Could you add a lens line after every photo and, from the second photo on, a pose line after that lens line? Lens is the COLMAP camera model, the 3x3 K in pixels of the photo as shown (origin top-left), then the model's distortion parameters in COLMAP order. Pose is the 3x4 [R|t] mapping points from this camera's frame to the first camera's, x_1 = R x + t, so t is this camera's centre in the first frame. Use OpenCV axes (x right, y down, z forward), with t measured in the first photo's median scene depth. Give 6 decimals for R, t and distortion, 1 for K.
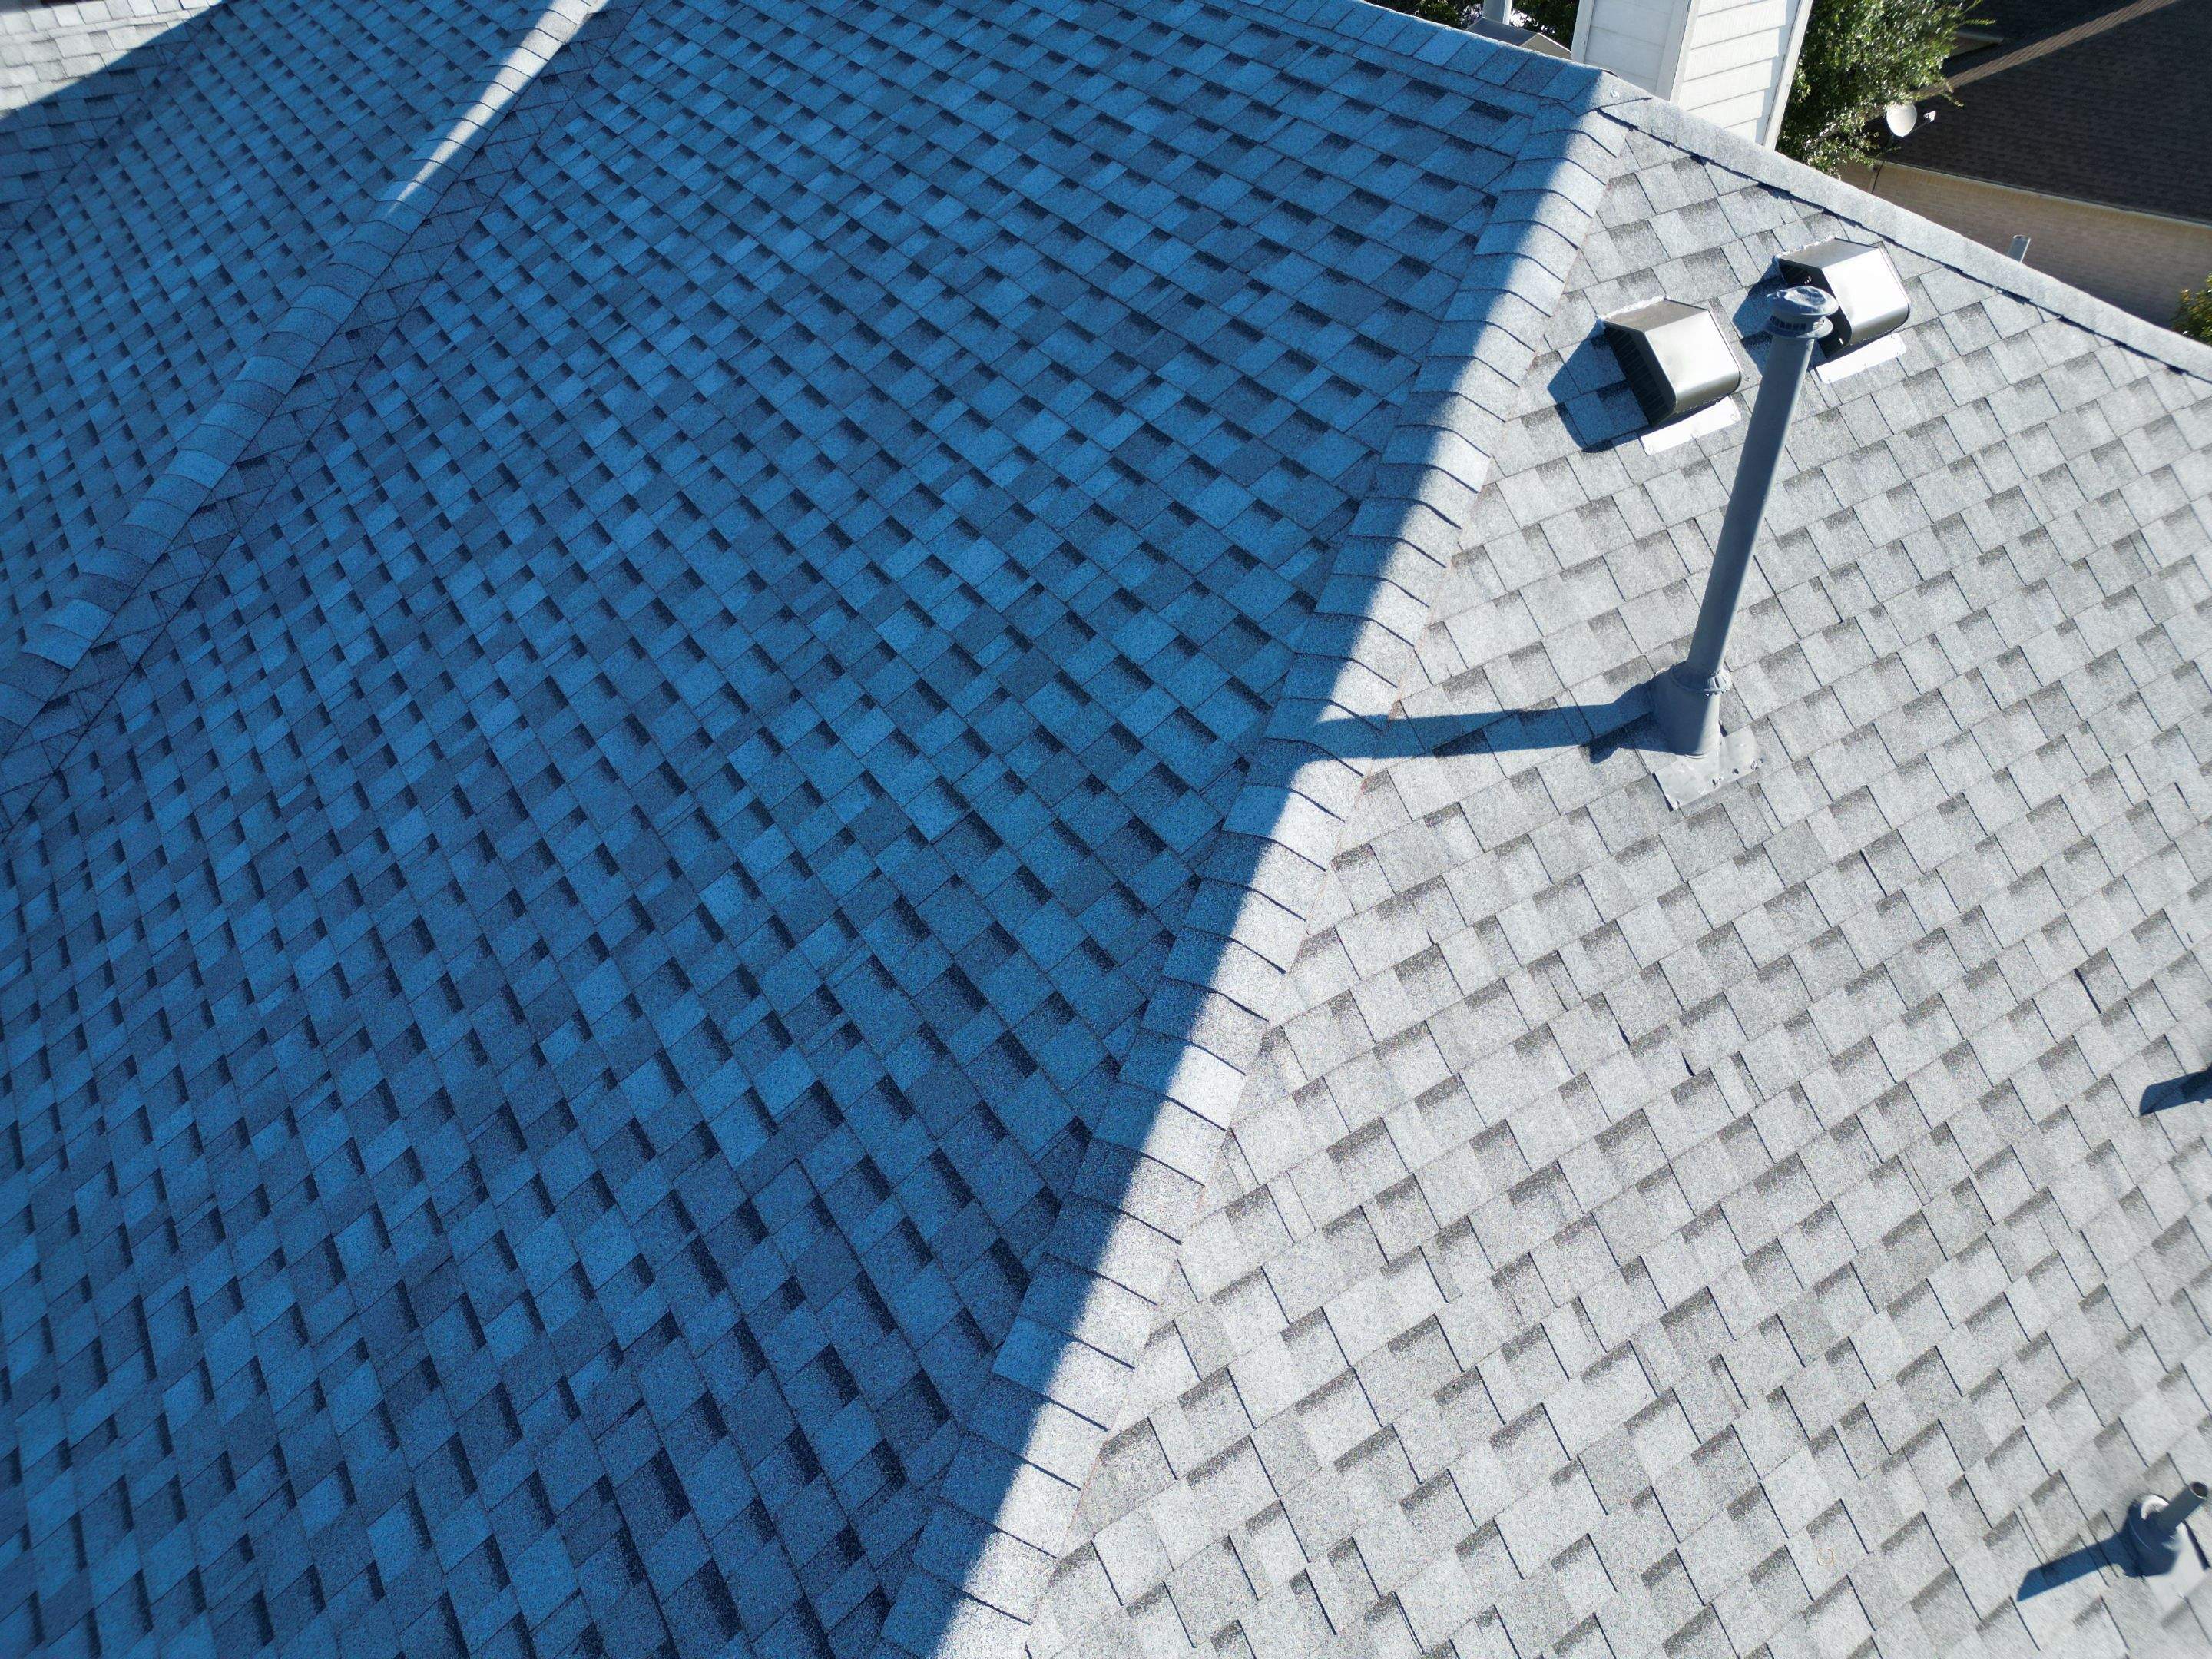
lens RADIAL K [[1540.2, 0, 1101.6], [0, 1540.2, 830.7], [0, 0, 1]] dist [0.080500, -0.081703]
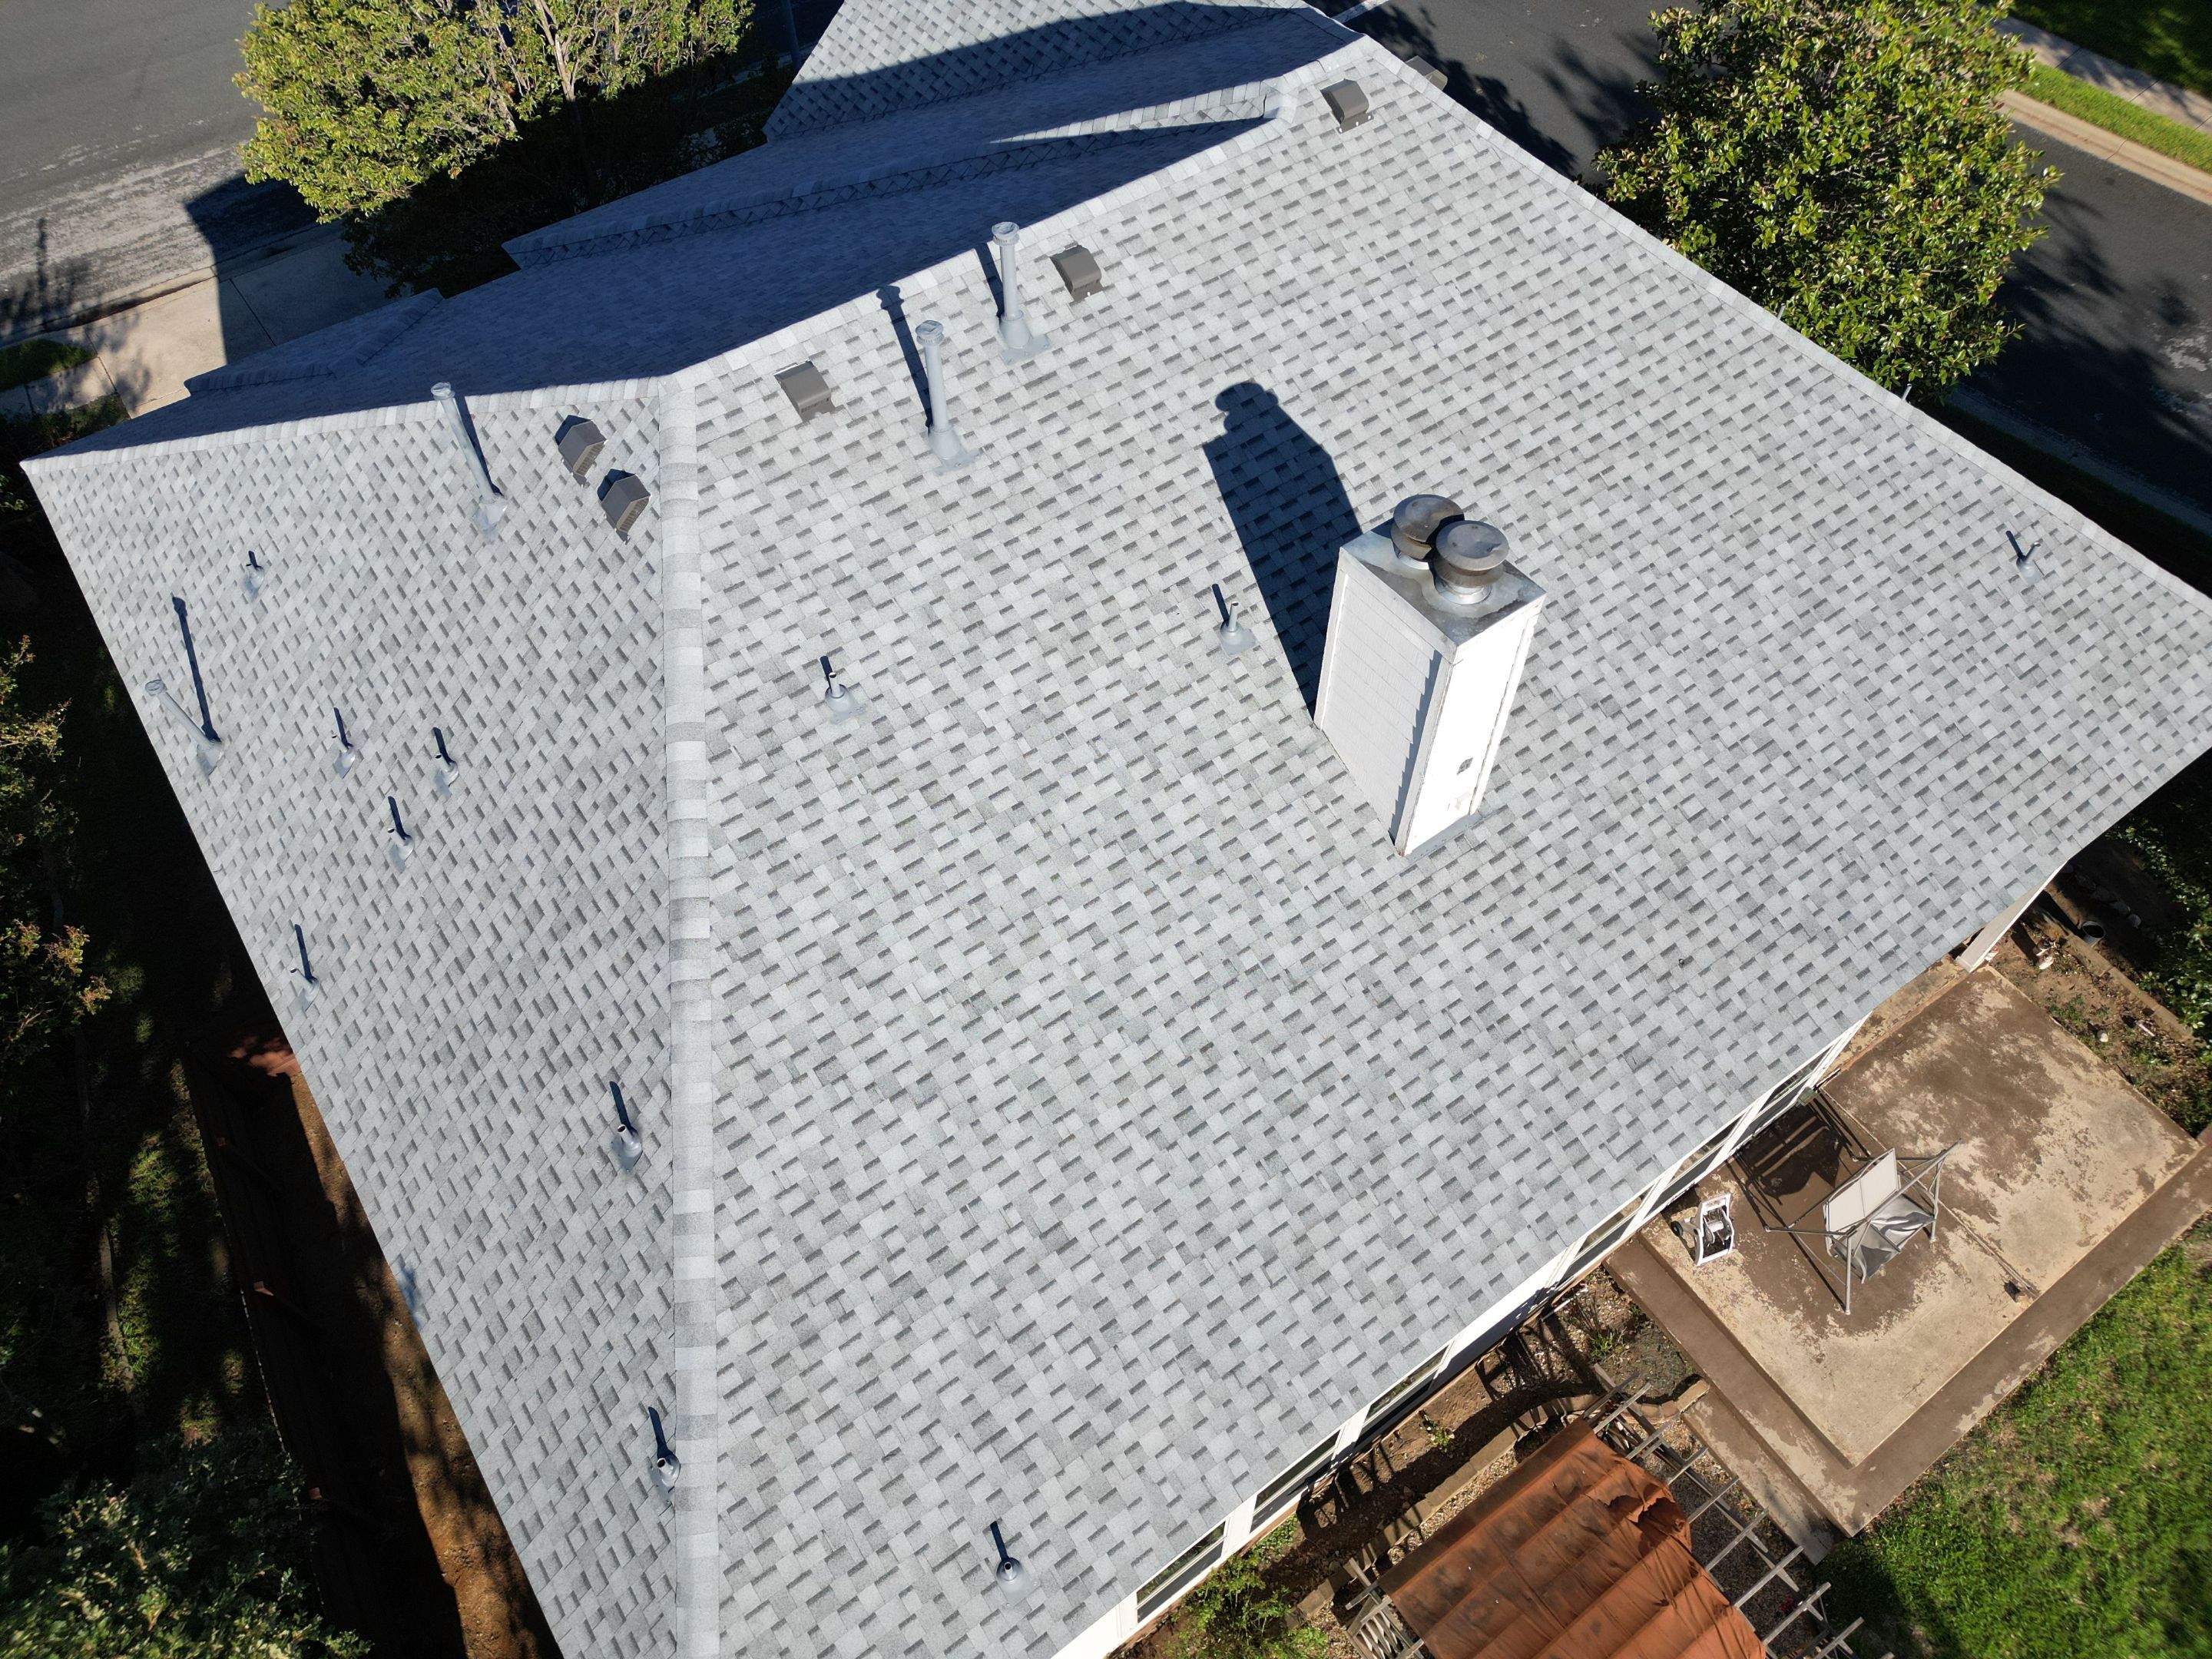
lens RADIAL K [[1563.1, 0, 1107.5], [0, 1563.1, 822.7], [0, 0, 1]] dist [0.146668, -0.308766]
pose [[0.037682, 0.816220, -0.576512, 2.237546], [-0.646765, 0.459707, 0.608576, -2.015941], [0.761758, 0.349935, 0.545225, 0.405788]]
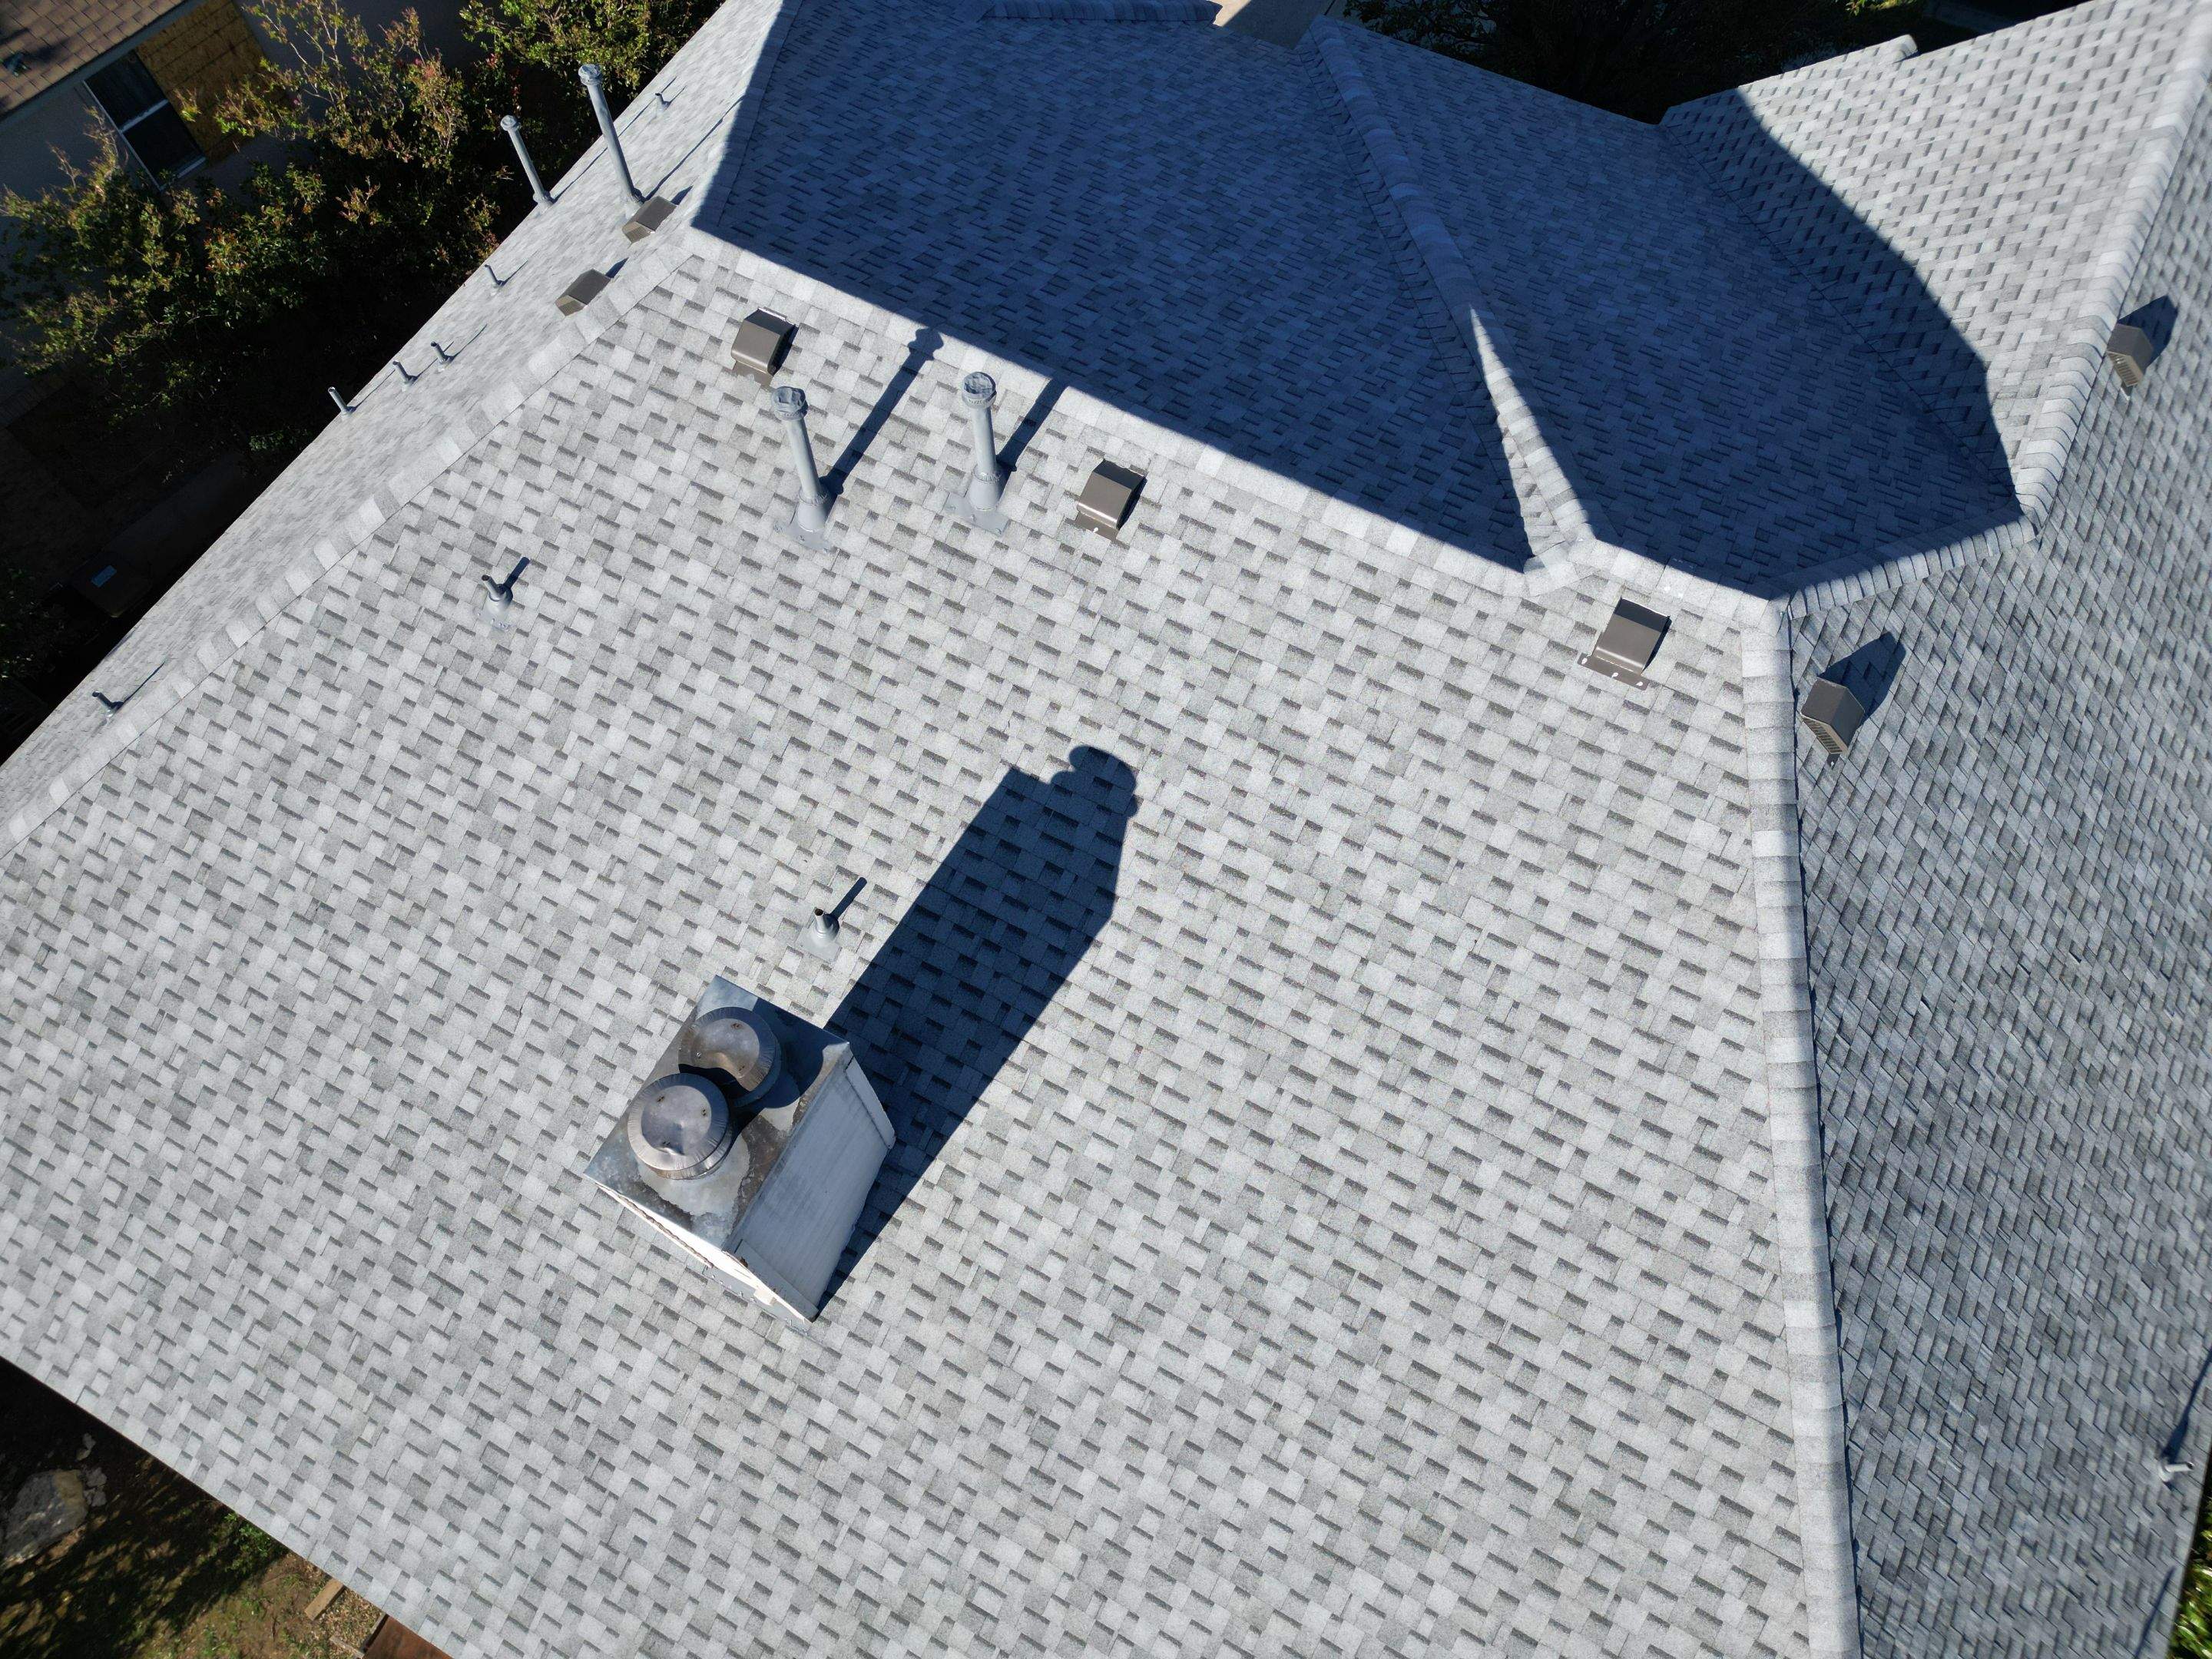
lens RADIAL K [[1548.5, 0, 1098.7], [0, 1548.5, 825.2], [0, 0, 1]] dist [0.087991, -0.093302]
pose [[-0.879897, 0.438137, -0.183893, 0.557057], [-0.294277, -0.198616, 0.934854, -2.681652], [0.373070, 0.876691, 0.303695, 1.225702]]
